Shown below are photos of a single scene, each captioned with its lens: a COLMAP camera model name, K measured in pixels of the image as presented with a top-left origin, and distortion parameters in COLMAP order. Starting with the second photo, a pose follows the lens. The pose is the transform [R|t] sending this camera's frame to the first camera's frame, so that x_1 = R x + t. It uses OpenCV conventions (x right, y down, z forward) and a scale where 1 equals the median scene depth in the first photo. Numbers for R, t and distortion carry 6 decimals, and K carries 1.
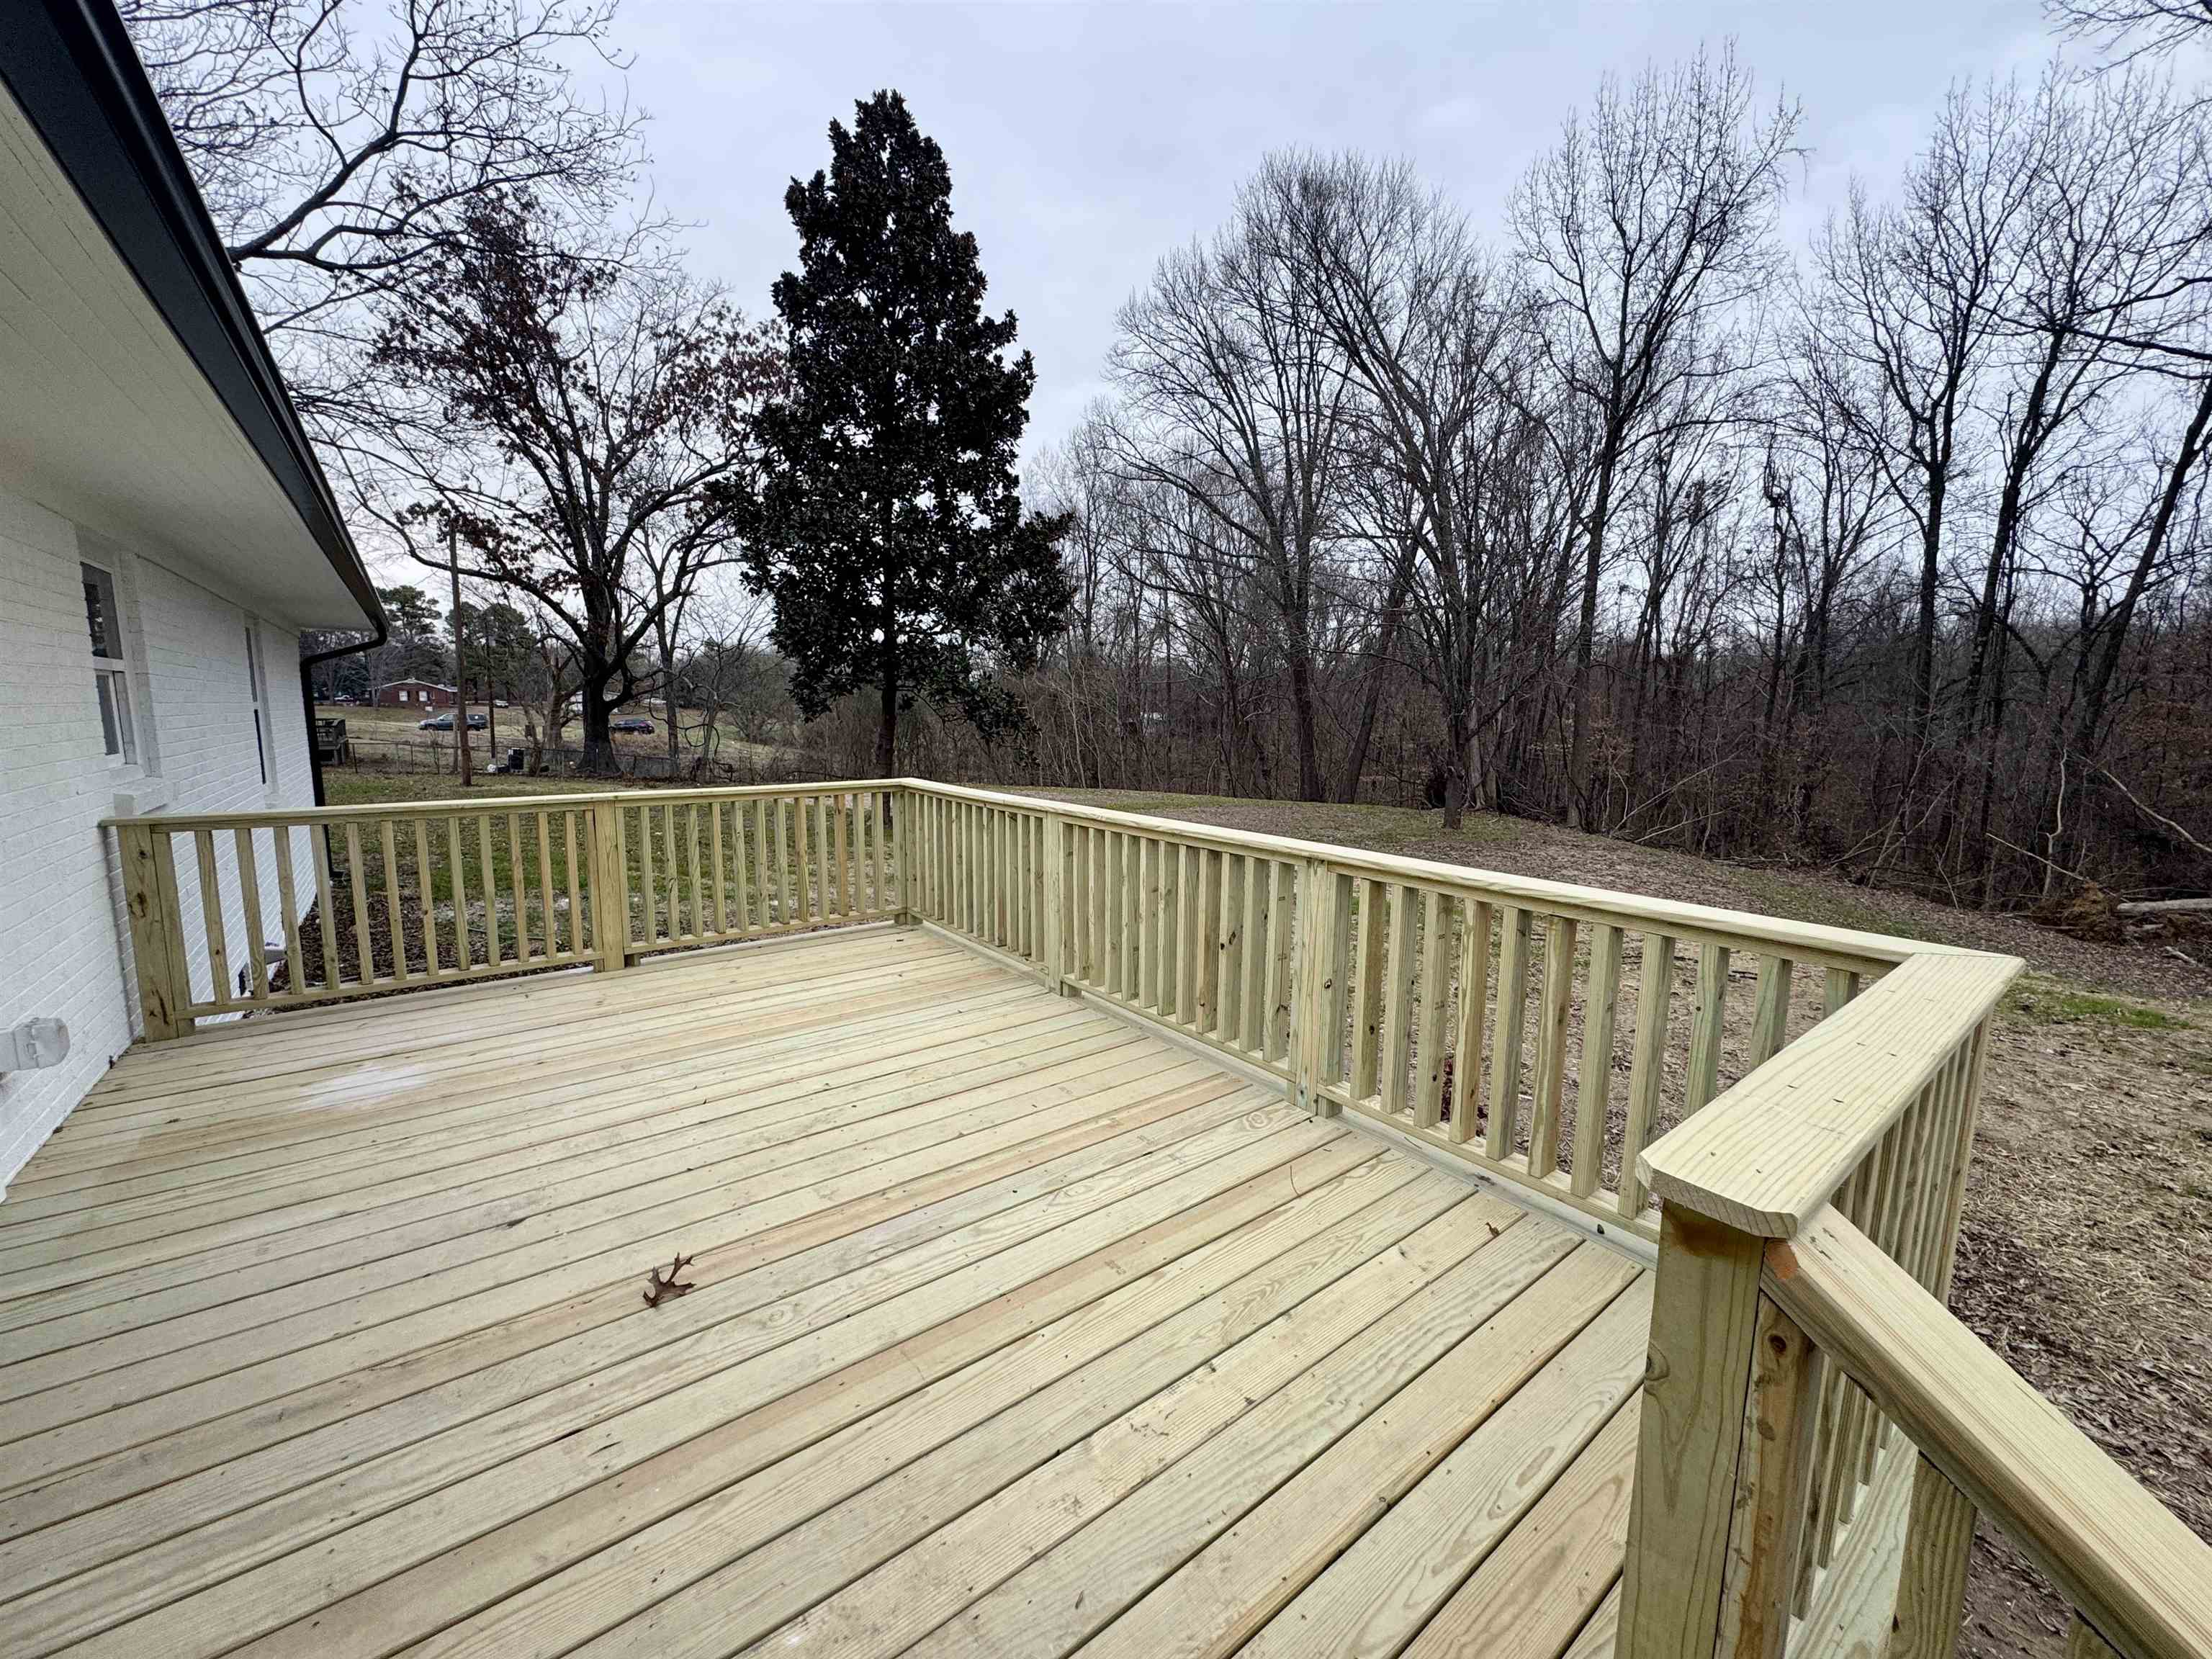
lens RADIAL K [[880.0, 0, 1100.6], [0, 880.0, 827.7], [0, 0, 1]] dist [-0.002410, 0.000326]
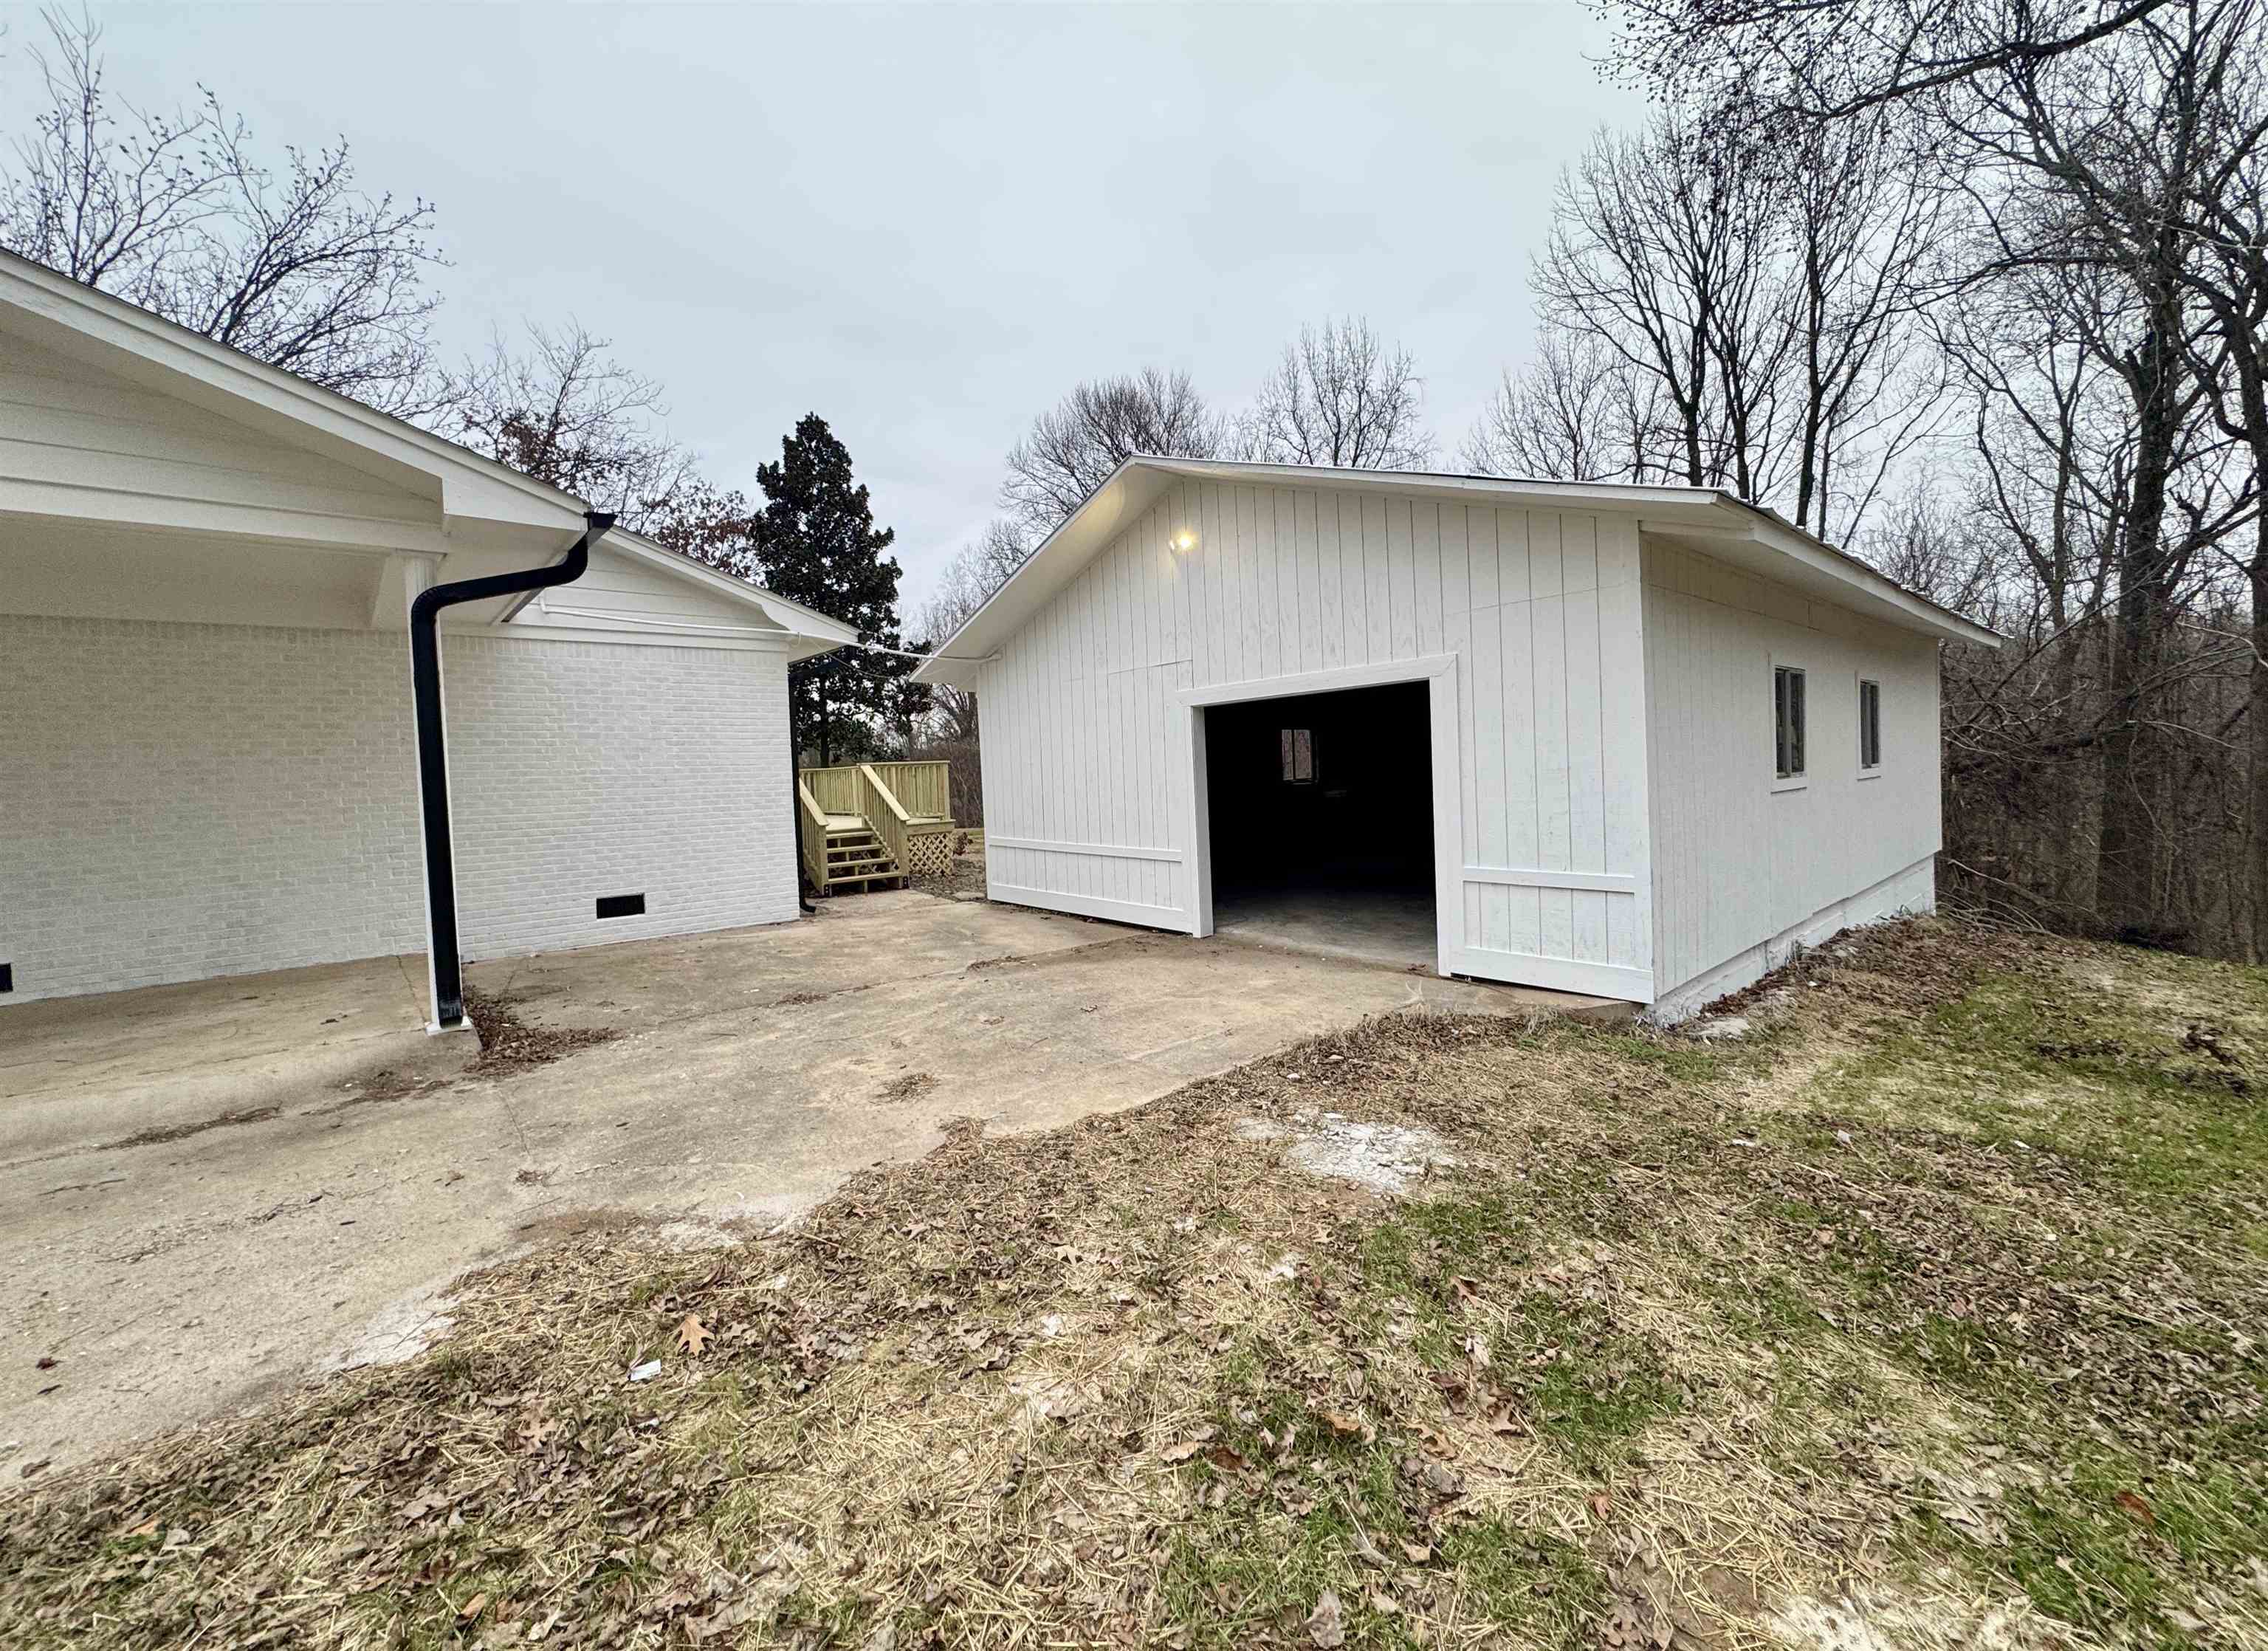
lens RADIAL K [[930.1, 0, 1131.1], [0, 930.1, 807.9], [0, 0, 1]] dist [-0.002872, 0.000677]
pose [[0.996629, -0.051427, 0.063915, 0.151960], [0.057456, 0.993685, -0.096379, 0.108047], [-0.058555, 0.099727, 0.993290, -0.529772]]
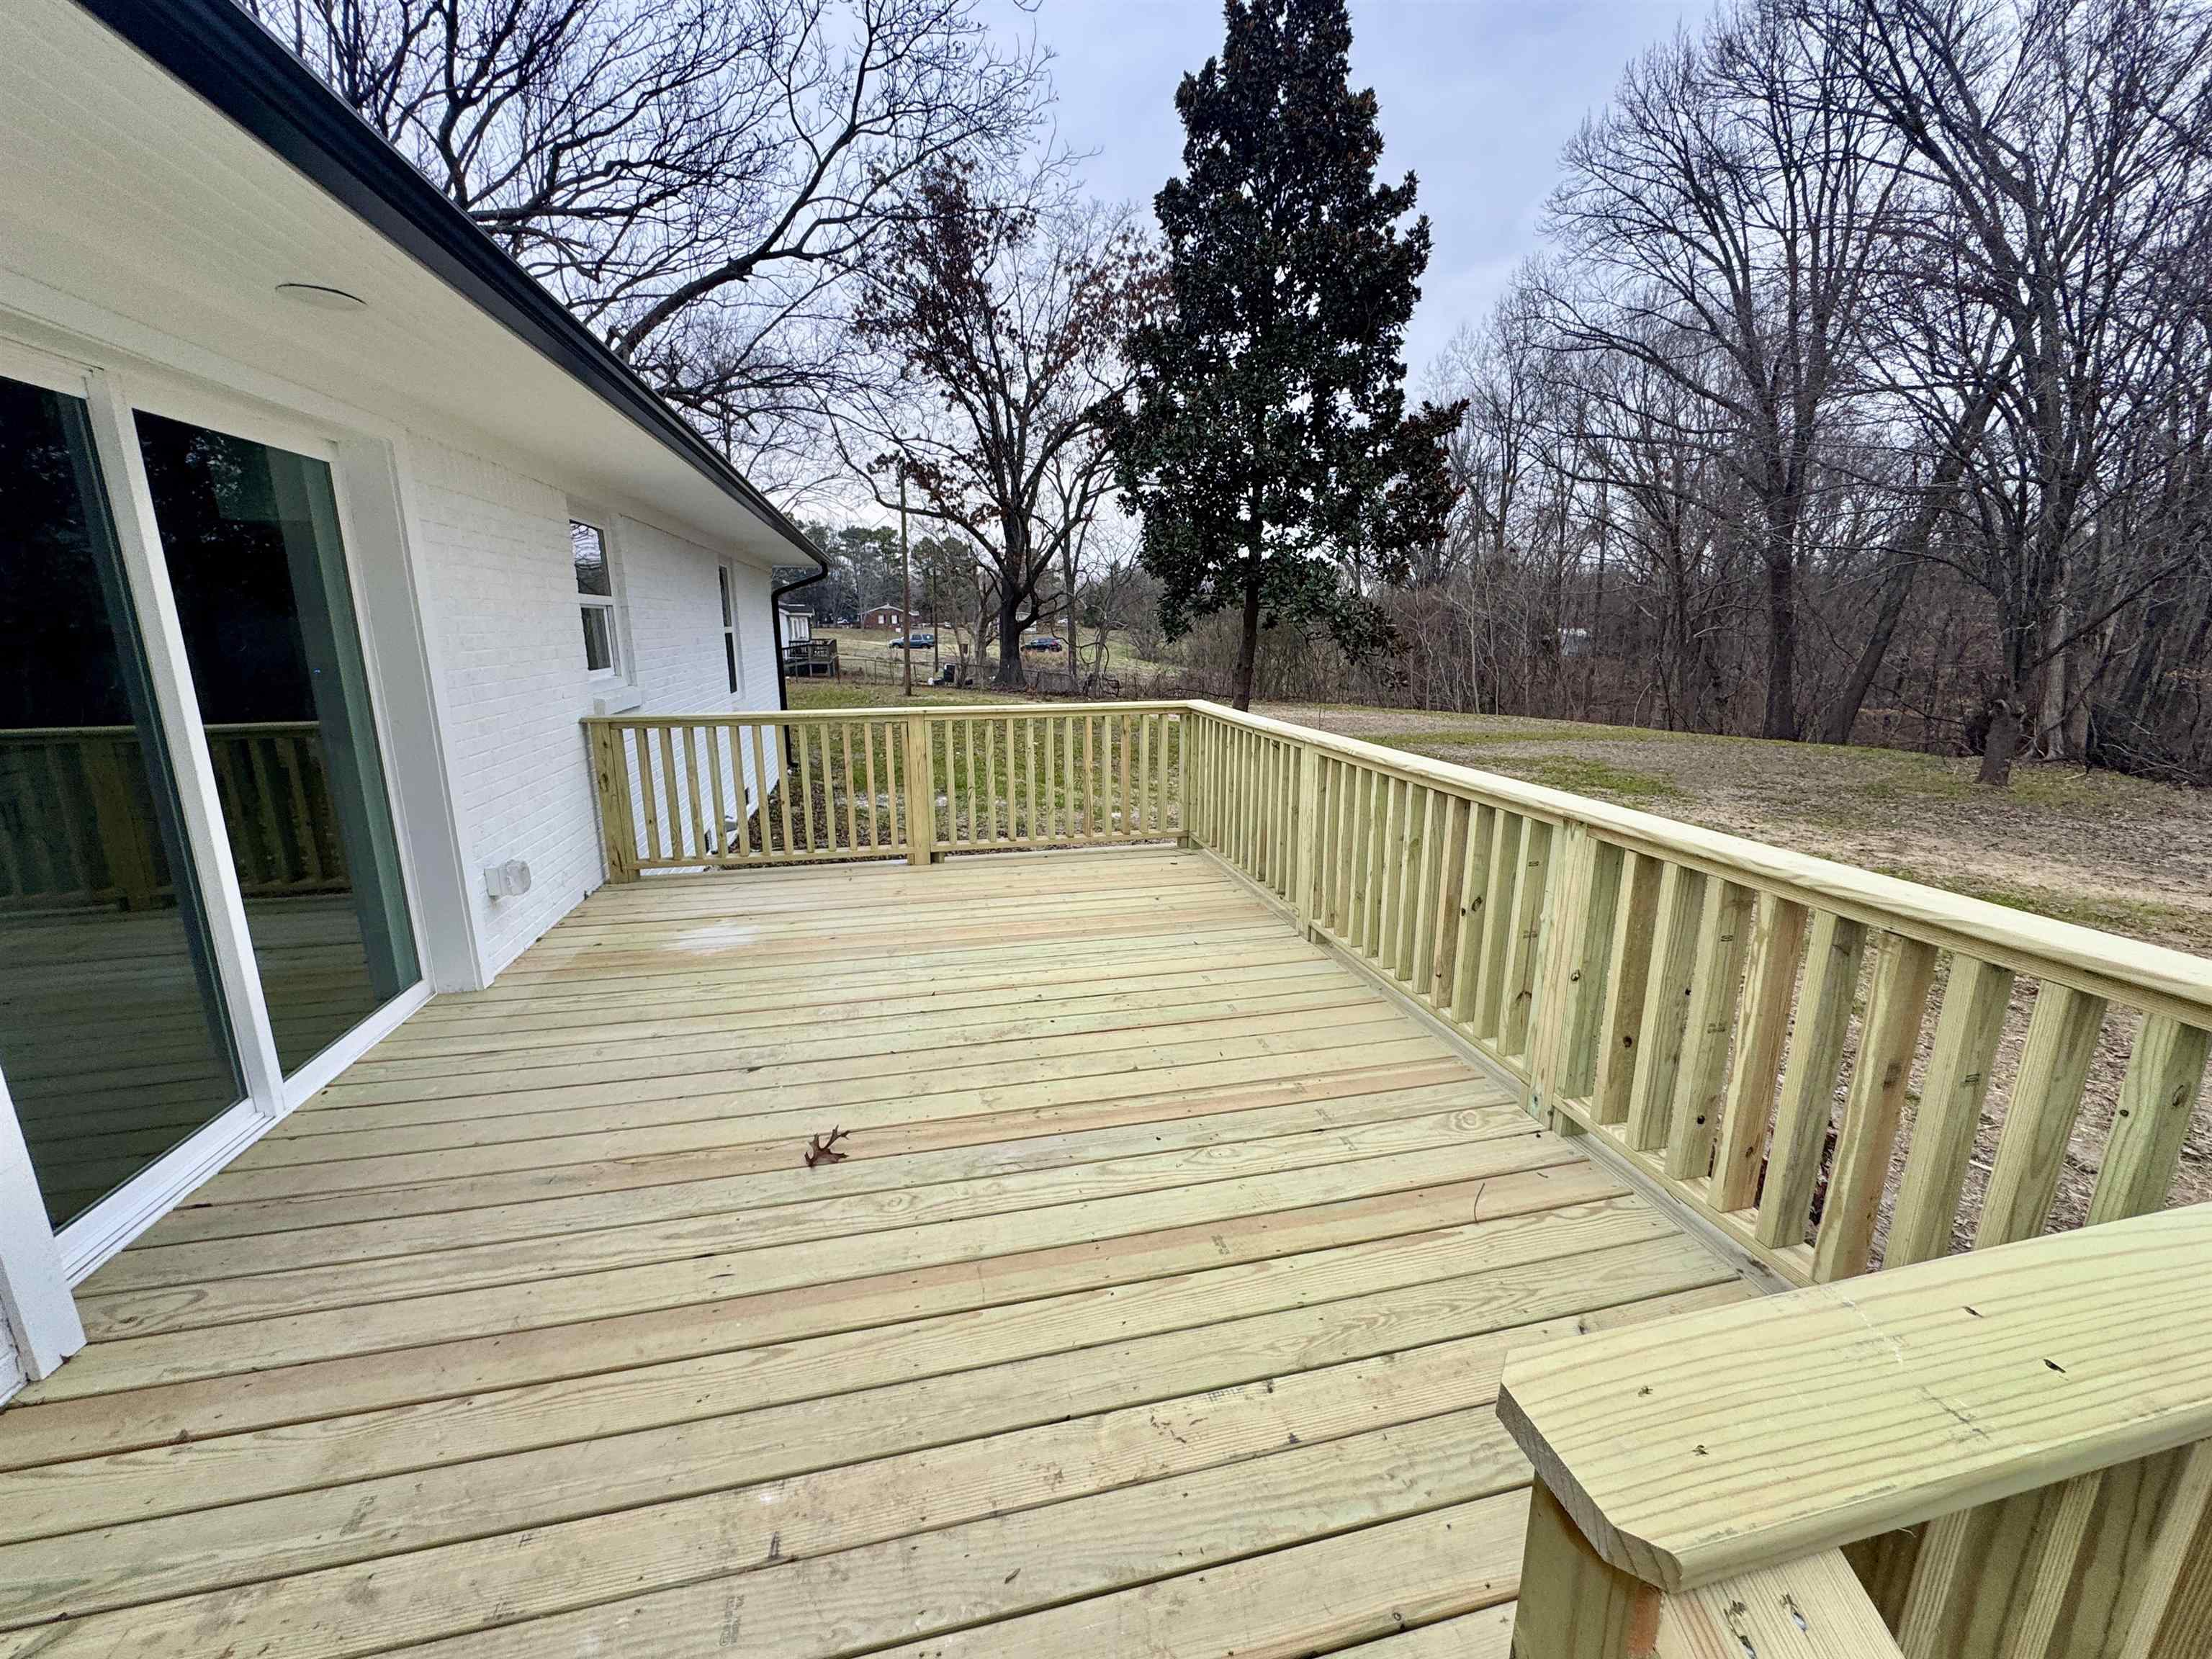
lens RADIAL K [[880.0, 0, 1099.0], [0, 880.0, 824.1], [0, 0, 1]] dist [-0.002410, 0.000326]
pose [[0.908225, 0.082684, -0.410231, 0.020991], [-0.046781, 0.994202, 0.096816, -0.002002], [0.415858, -0.068740, 0.906828, 0.012020]]
